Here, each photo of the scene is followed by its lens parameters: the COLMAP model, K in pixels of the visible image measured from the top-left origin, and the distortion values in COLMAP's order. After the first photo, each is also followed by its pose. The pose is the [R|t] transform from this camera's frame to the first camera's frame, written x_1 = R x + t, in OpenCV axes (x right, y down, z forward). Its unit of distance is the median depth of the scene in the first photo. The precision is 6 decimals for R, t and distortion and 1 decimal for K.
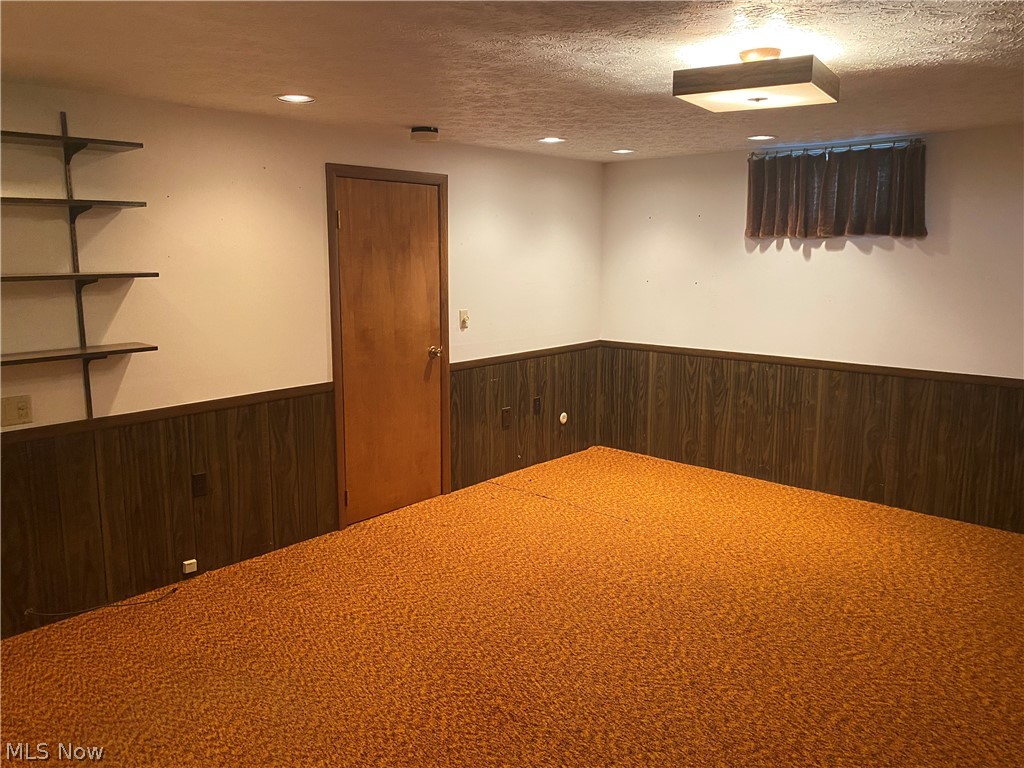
lens RADIAL K [[775.7, 0, 513.2], [0, 775.7, 385.3], [0, 0, 1]] dist [0.054513, -0.067776]
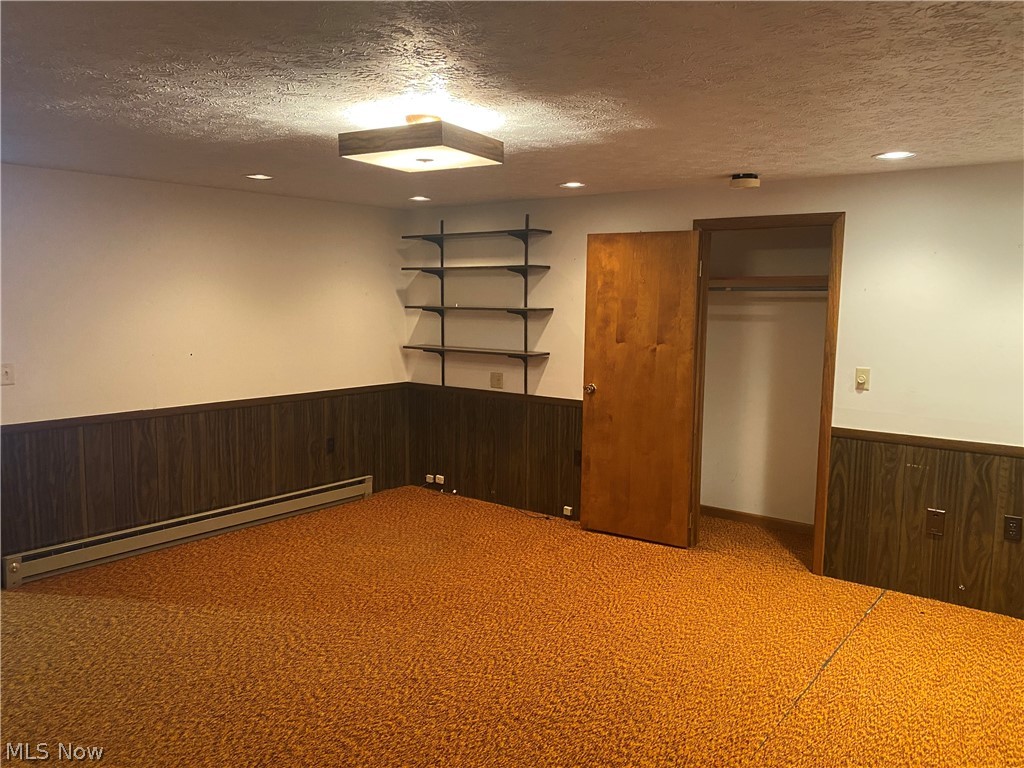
lens RADIAL K [[775.7, 0, 515.1], [0, 775.7, 380.2], [0, 0, 1]] dist [0.054513, -0.067776]
pose [[0.072924, 0.112758, -0.990943, 1.033776], [-0.185360, 0.977810, 0.097623, -0.135747], [0.979961, 0.176562, 0.092207, 0.769820]]
